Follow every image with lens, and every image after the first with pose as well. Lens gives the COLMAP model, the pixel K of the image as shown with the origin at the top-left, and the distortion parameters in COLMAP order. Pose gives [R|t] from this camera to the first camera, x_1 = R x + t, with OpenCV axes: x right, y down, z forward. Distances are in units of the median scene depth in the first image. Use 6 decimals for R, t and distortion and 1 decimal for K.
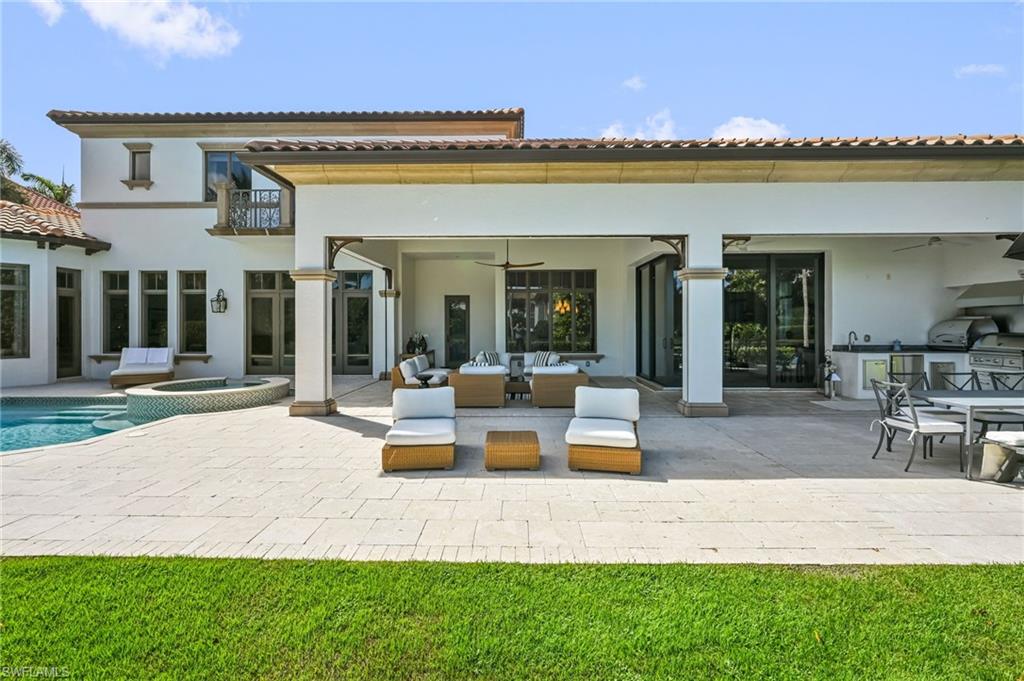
lens RADIAL K [[544.3, 0, 512.8], [0, 544.3, 340.7], [0, 0, 1]] dist [-0.020636, 0.000886]
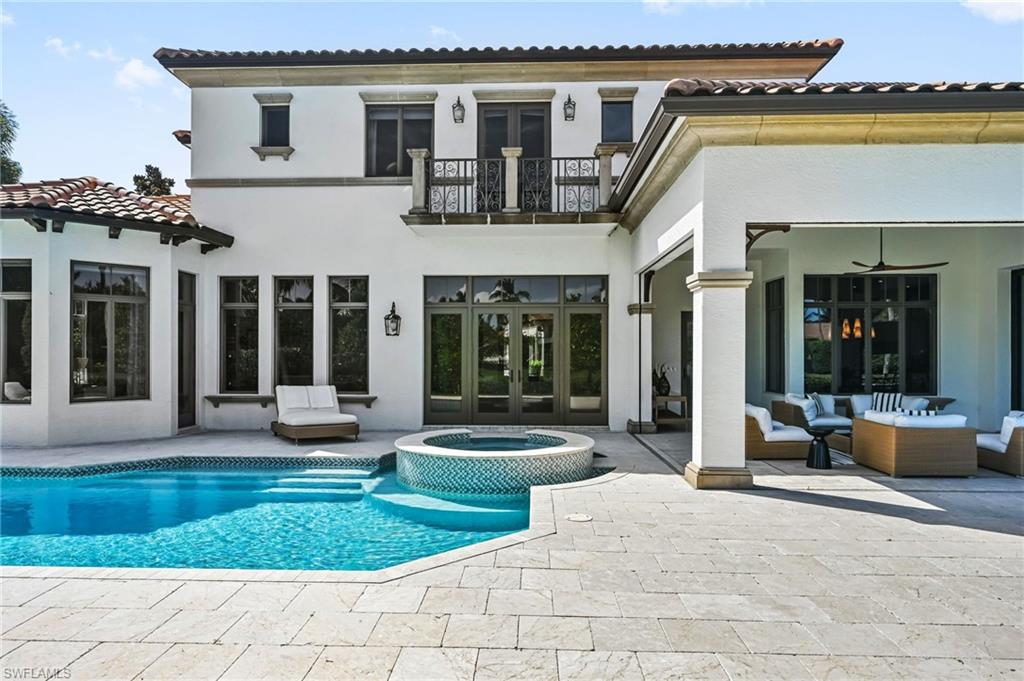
lens RADIAL K [[782.0, 0, 508.0], [0, 782.0, 364.3], [0, 0, 1]] dist [-0.012771, -0.005235]
pose [[0.998675, 0.002871, -0.051371, -0.338045], [-0.003554, 0.999907, -0.013197, -0.002054], [0.051329, 0.013362, 0.998592, 0.003073]]
